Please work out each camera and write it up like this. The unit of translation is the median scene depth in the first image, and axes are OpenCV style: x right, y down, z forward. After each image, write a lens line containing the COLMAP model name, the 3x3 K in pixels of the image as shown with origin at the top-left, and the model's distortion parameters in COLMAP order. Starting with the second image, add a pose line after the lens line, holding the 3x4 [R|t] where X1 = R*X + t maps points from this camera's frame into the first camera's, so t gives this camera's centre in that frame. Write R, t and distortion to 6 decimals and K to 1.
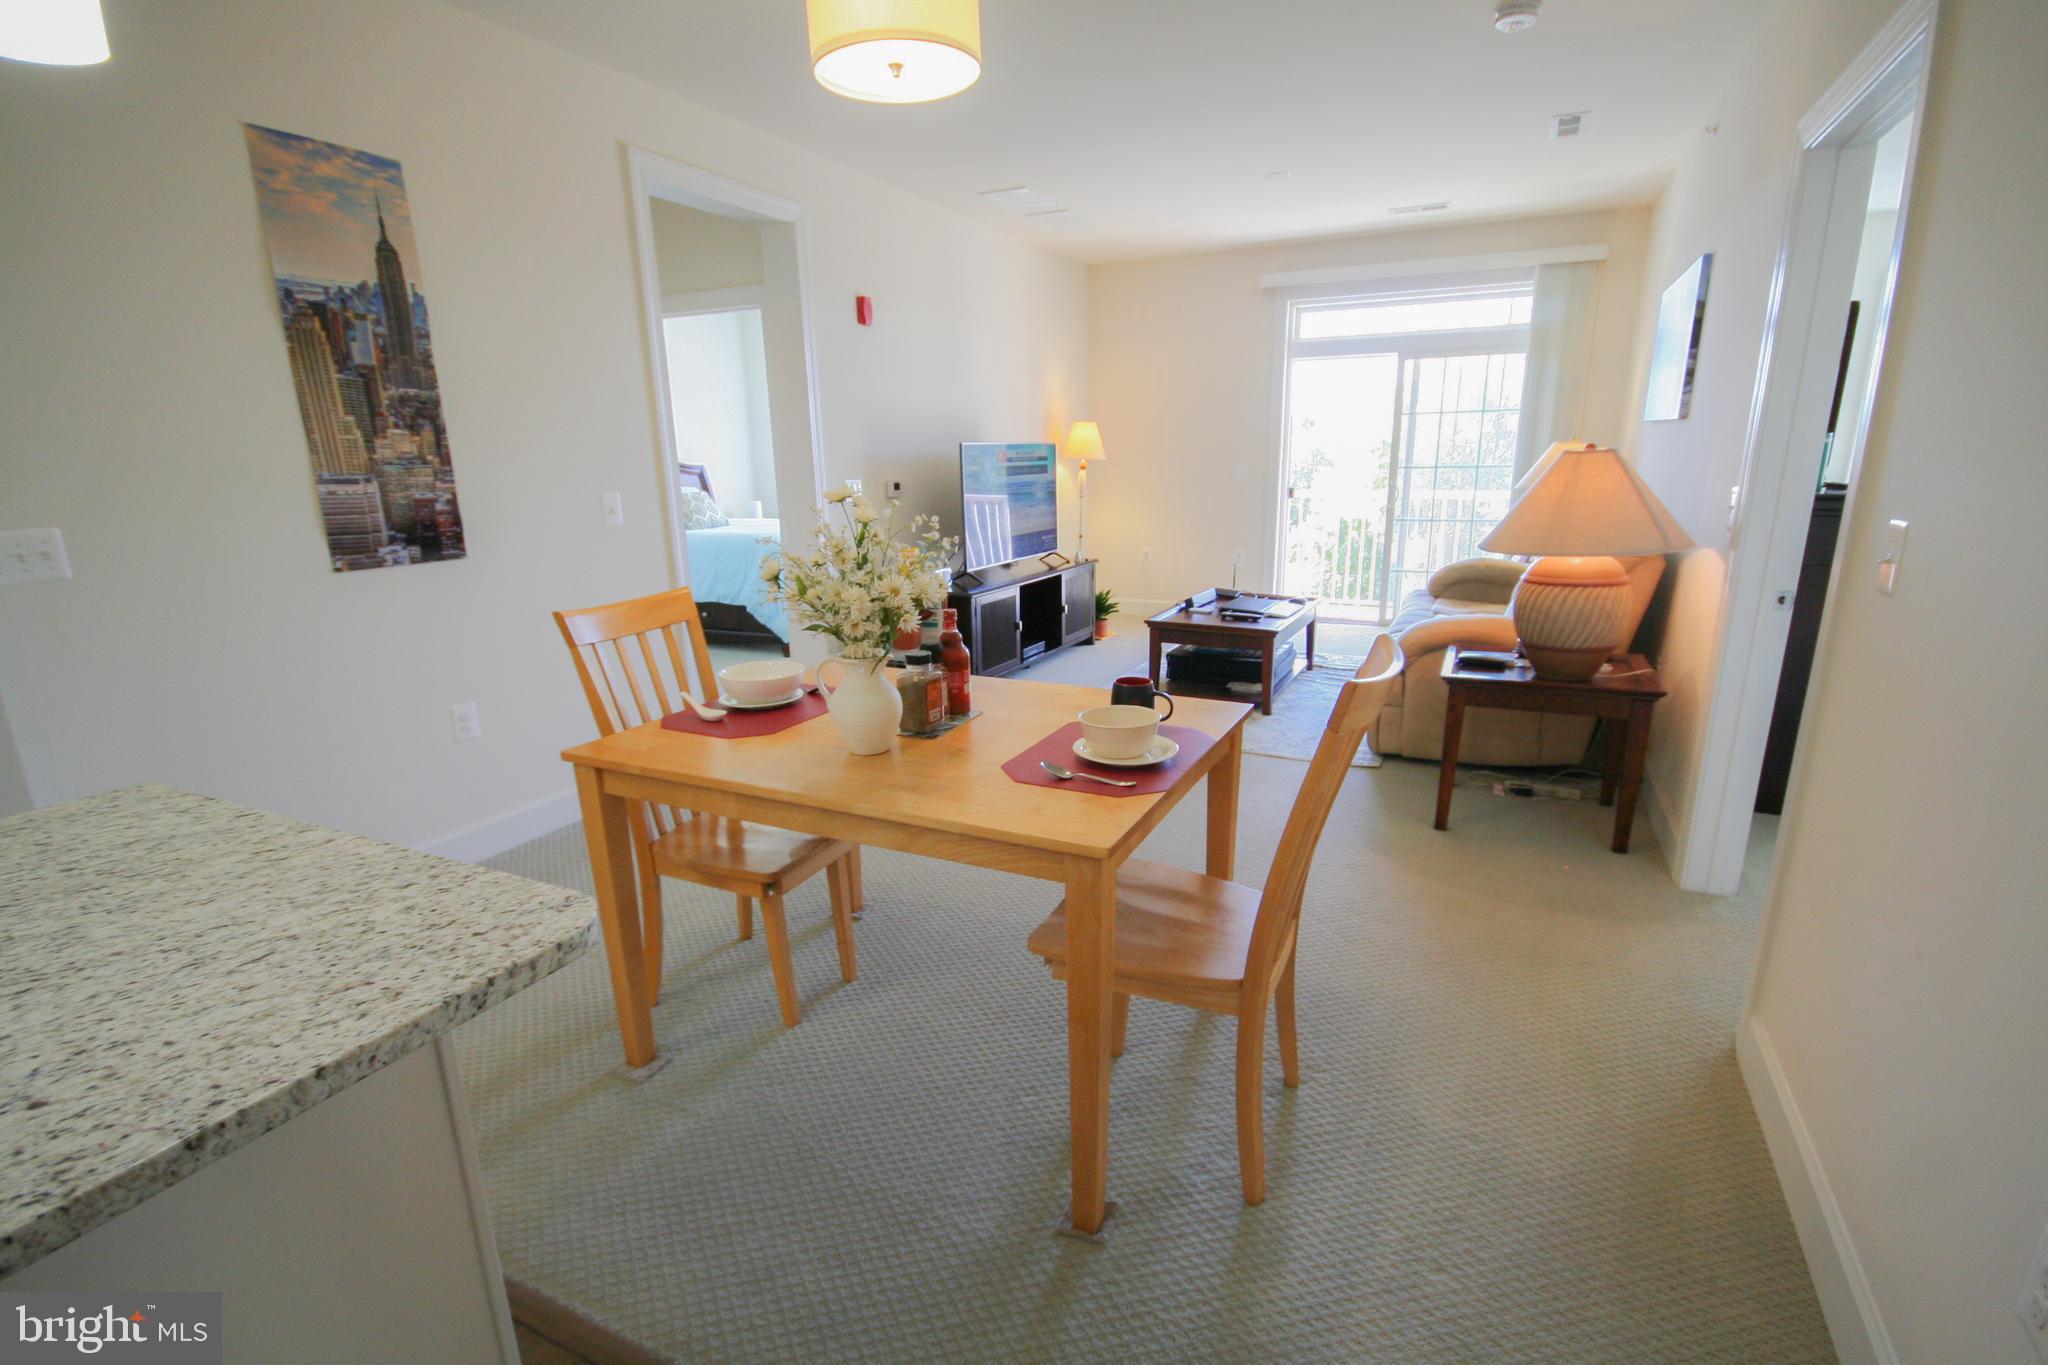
lens RADIAL K [[959.7, 0, 1029.3], [0, 959.7, 716.4], [0, 0, 1]] dist [0.004271, -0.008215]
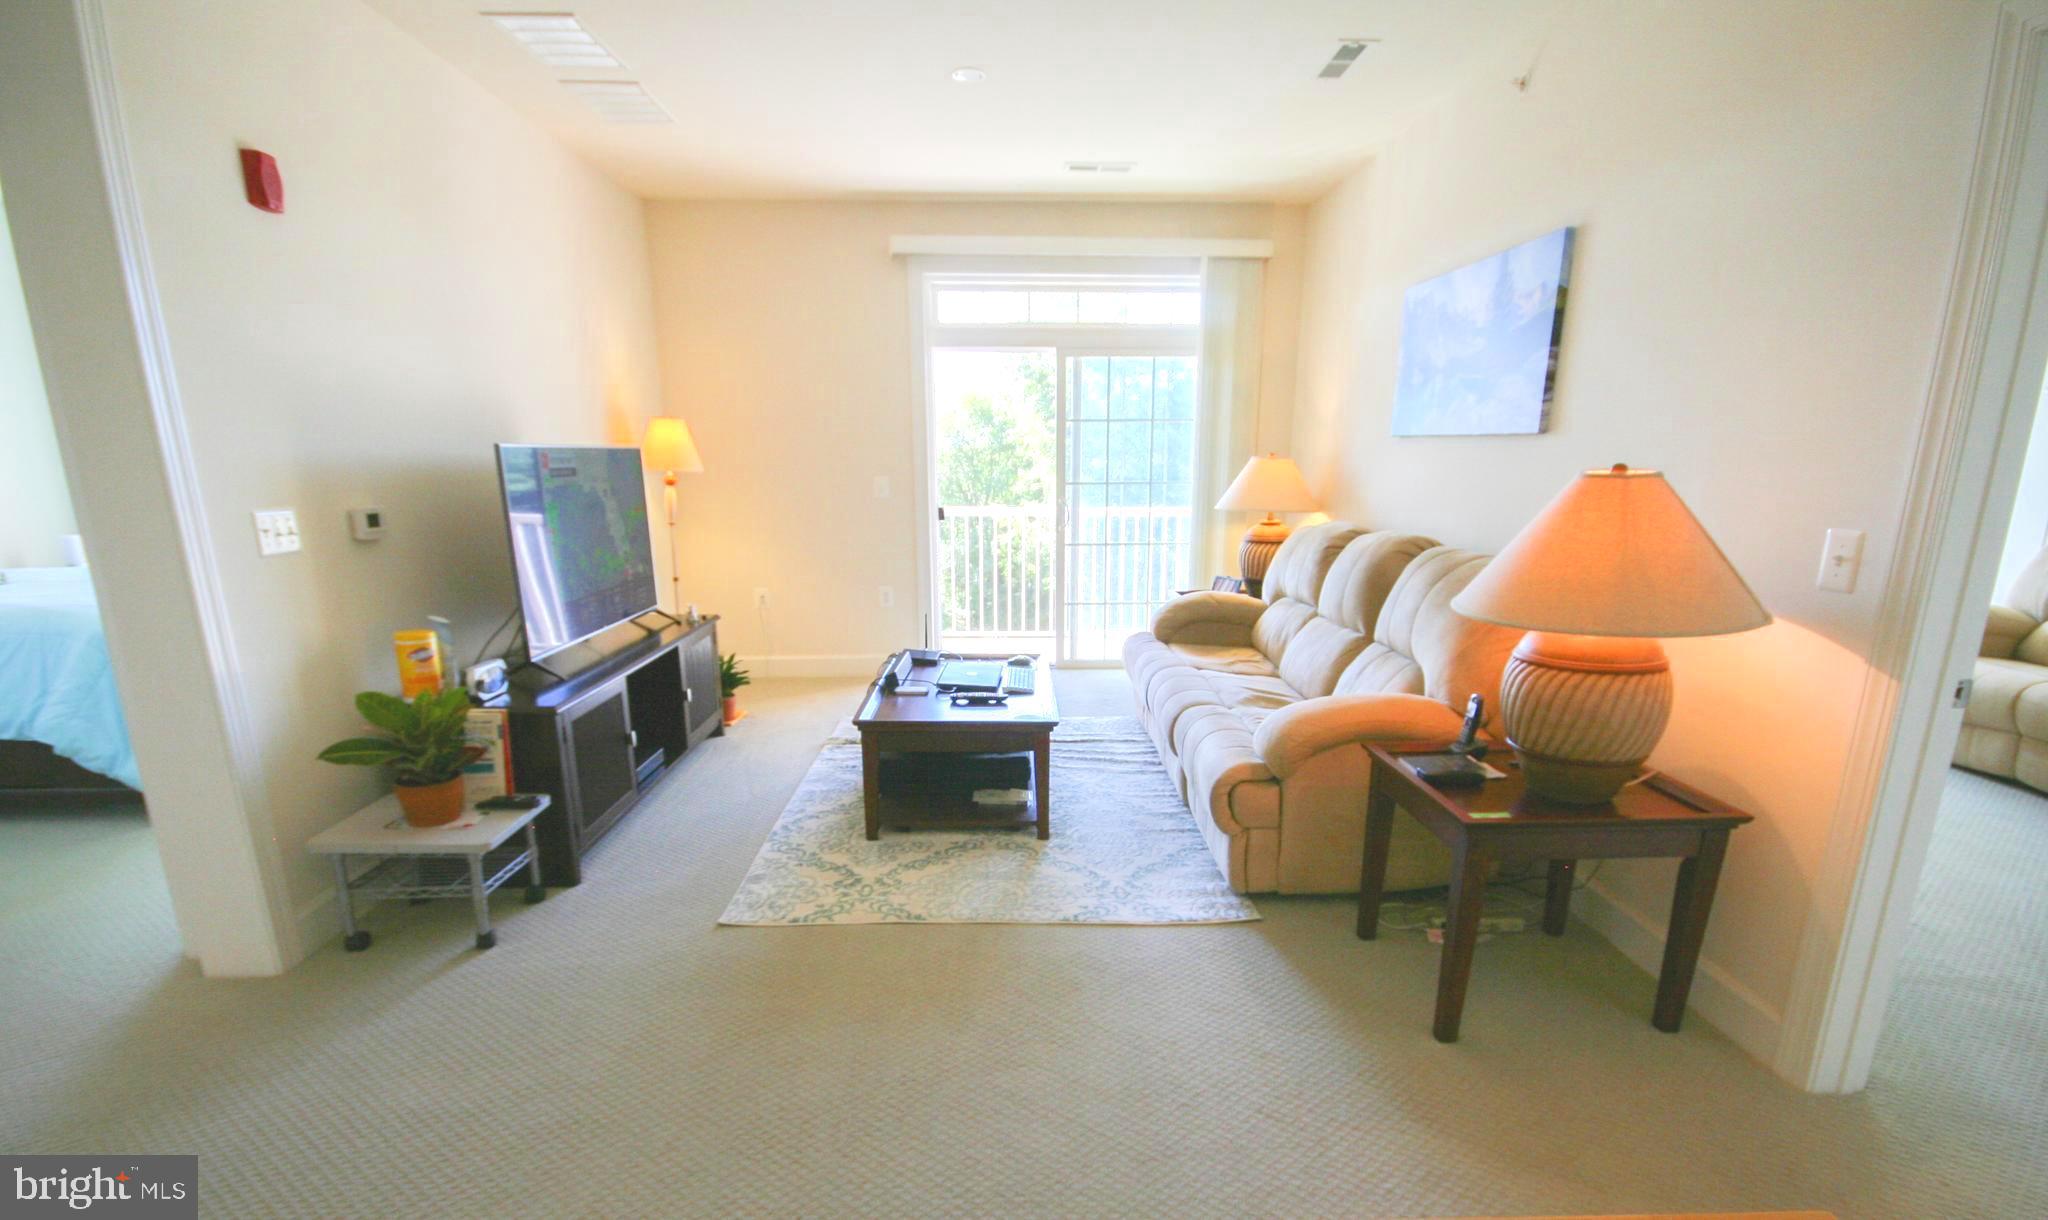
lens RADIAL K [[958.7, 0, 1029.9], [0, 958.7, 714.2], [0, 0, 1]] dist [-0.002165, -0.000556]
pose [[0.883409, -0.106613, 0.456314, -0.117304], [0.111282, 0.993648, 0.016719, -0.167239], [-0.455198, 0.036010, 0.889662, 0.598577]]
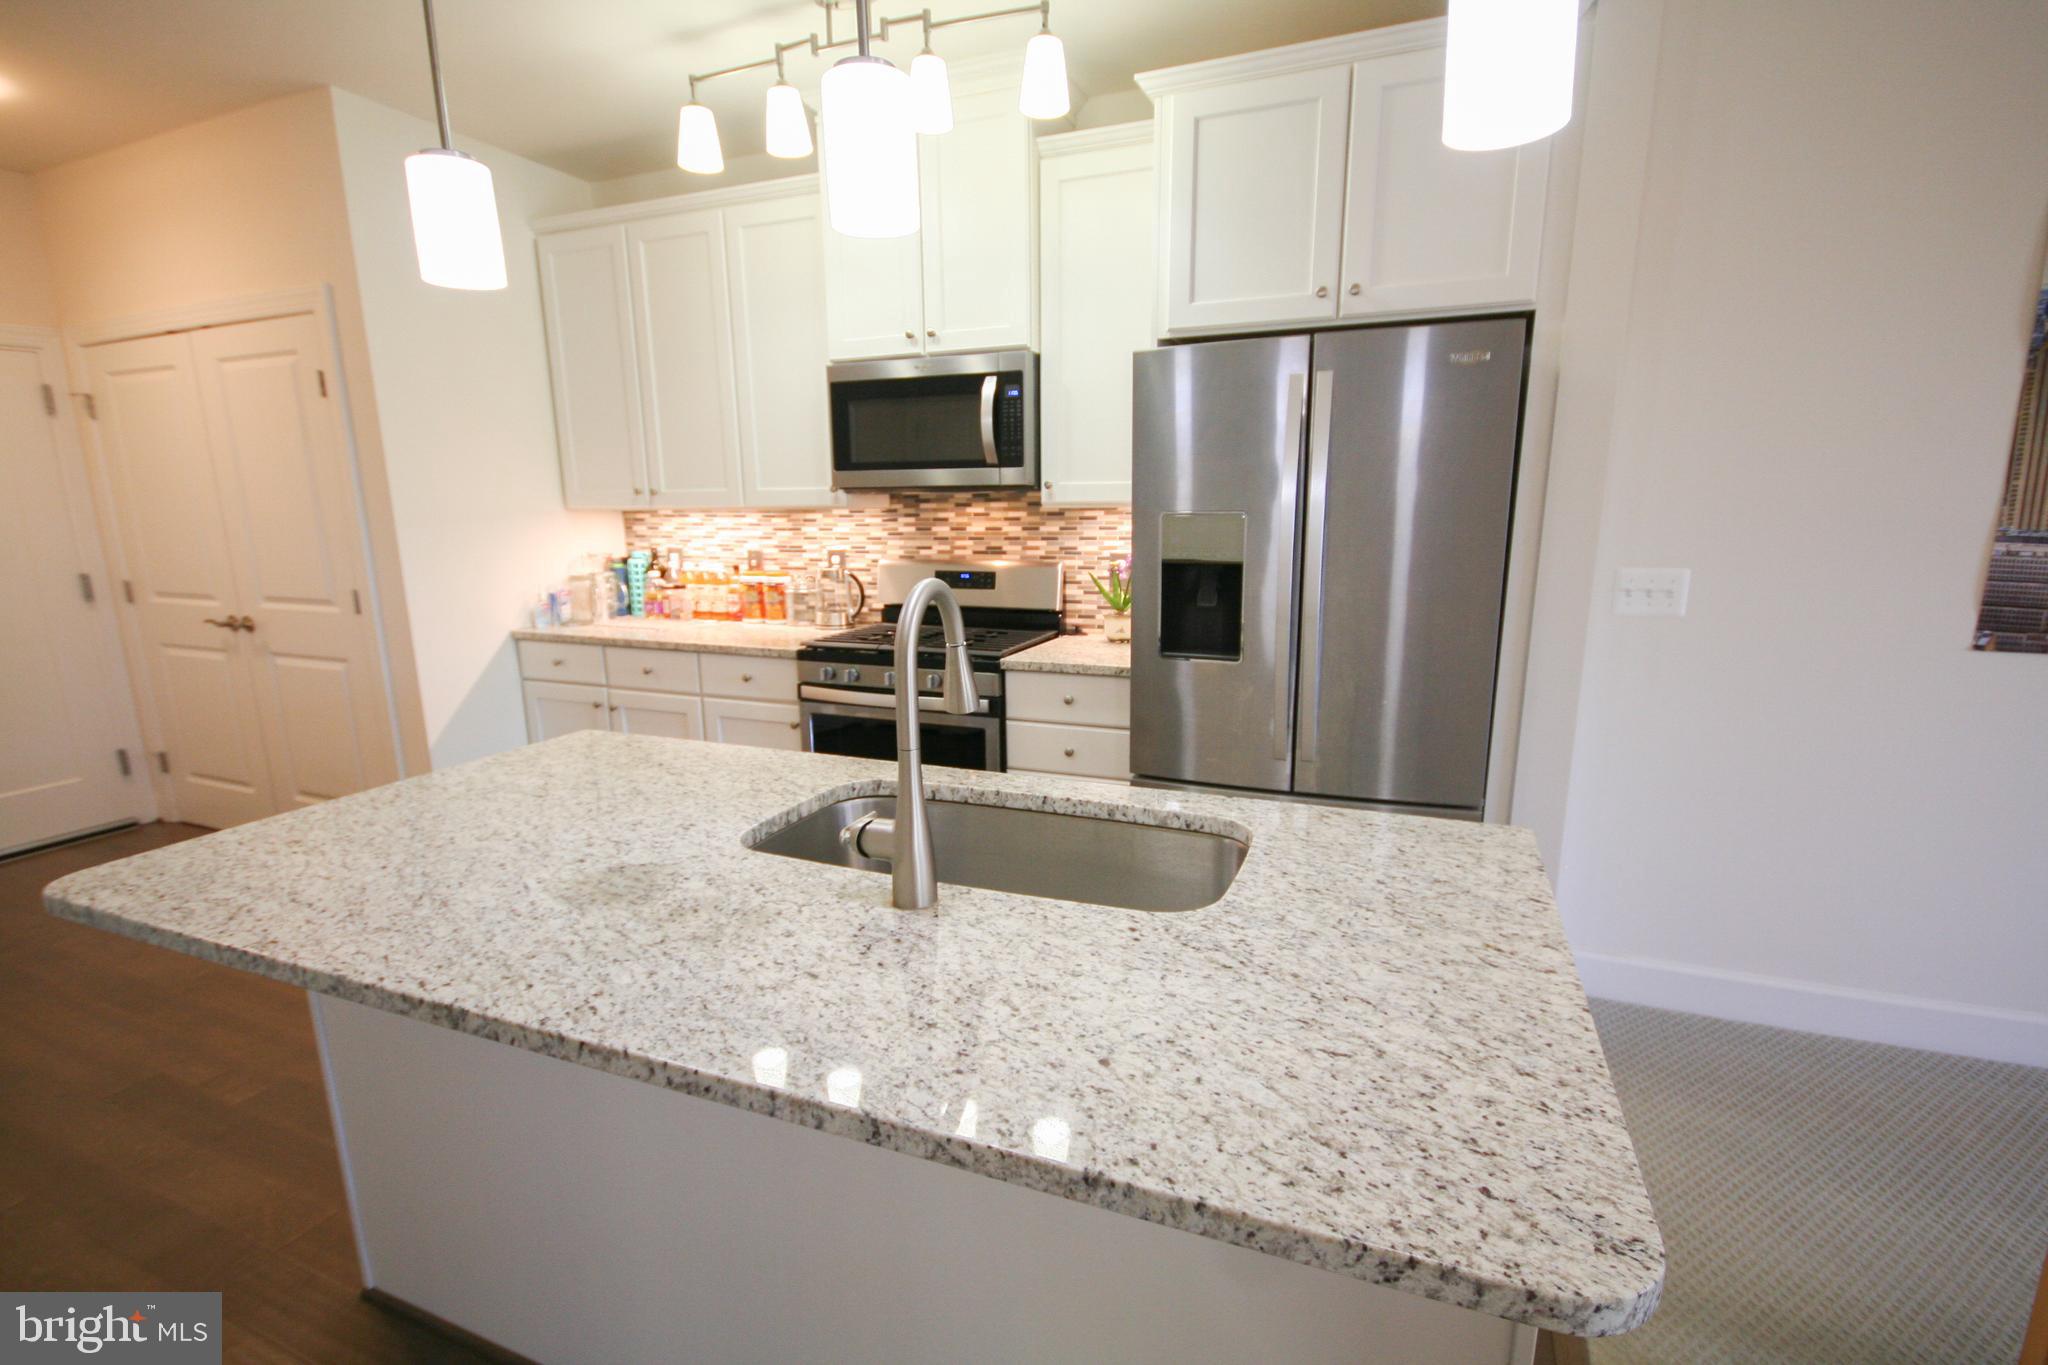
lens RADIAL K [[957.6, 0, 1028.7], [0, 957.6, 716.5], [0, 0, 1]] dist [-0.000845, -0.001035]
pose [[0.061668, 0.234566, -0.970142, 0.011744], [-0.259656, 0.942295, 0.211328, -0.055931], [0.963730, 0.238871, 0.119016, 0.143566]]
